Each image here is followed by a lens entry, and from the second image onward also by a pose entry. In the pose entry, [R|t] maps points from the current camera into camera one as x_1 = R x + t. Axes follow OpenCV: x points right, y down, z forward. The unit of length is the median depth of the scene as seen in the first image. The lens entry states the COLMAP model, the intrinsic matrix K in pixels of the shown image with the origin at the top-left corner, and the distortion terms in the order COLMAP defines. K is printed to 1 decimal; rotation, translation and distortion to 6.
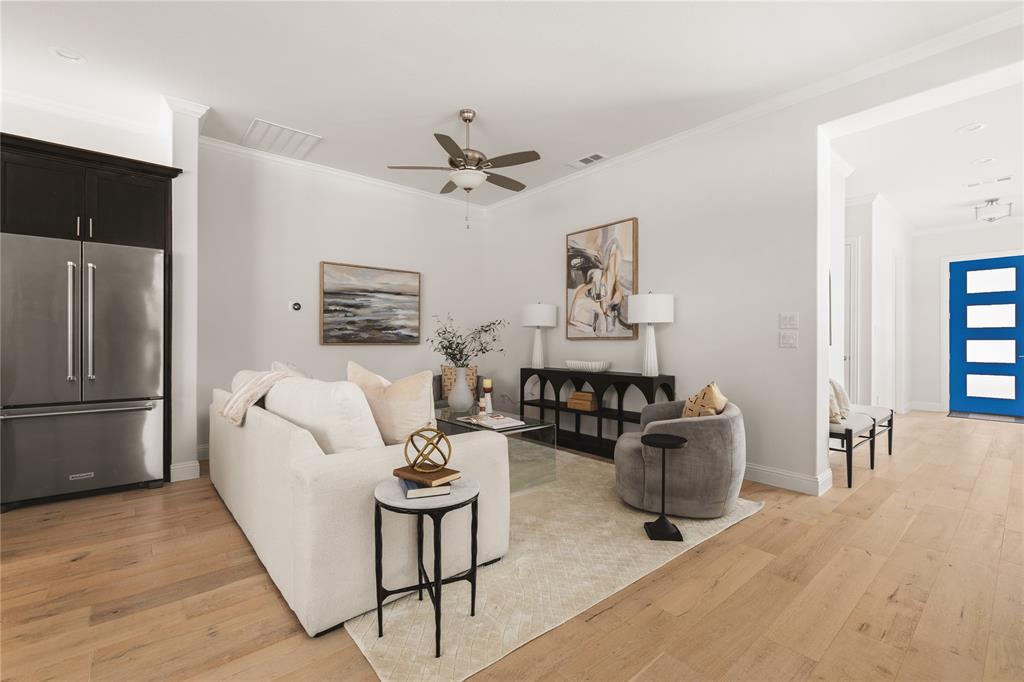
lens RADIAL K [[447.3, 0, 512.8], [0, 447.3, 342.5], [0, 0, 1]] dist [-0.000278, -0.000365]
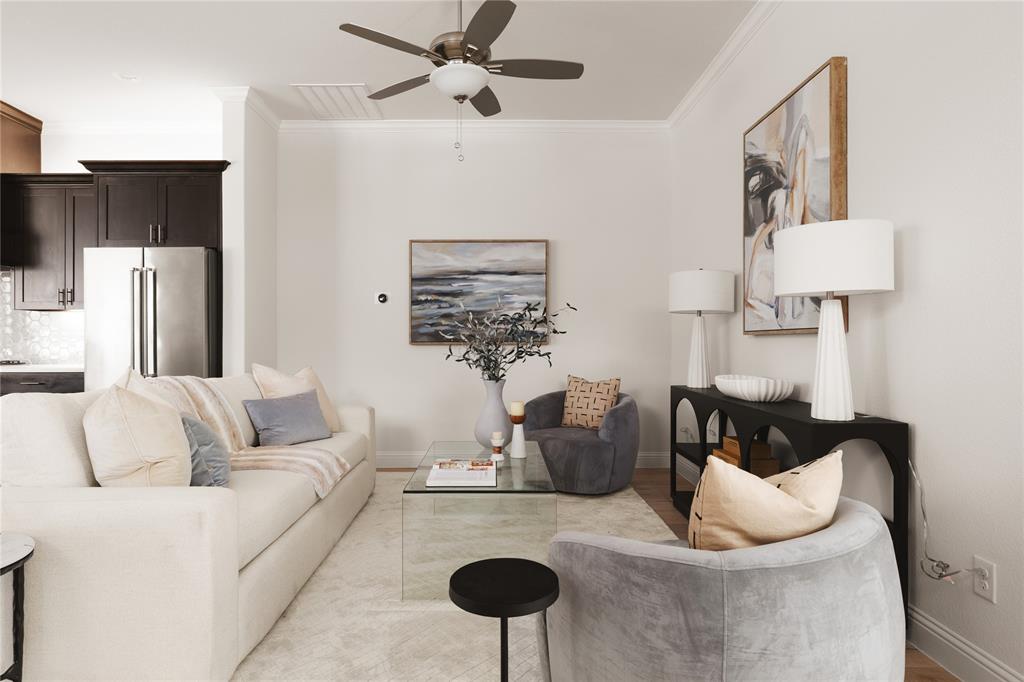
lens RADIAL K [[573.5, 0, 510.9], [0, 573.5, 341.8], [0, 0, 1]] dist [0.001199, 0.000399]
pose [[0.761363, -0.003009, -0.648319, 0.362457], [0.003508, 0.999994, -0.000522, 0.001269], [0.648316, -0.001877, 0.761369, 0.327997]]
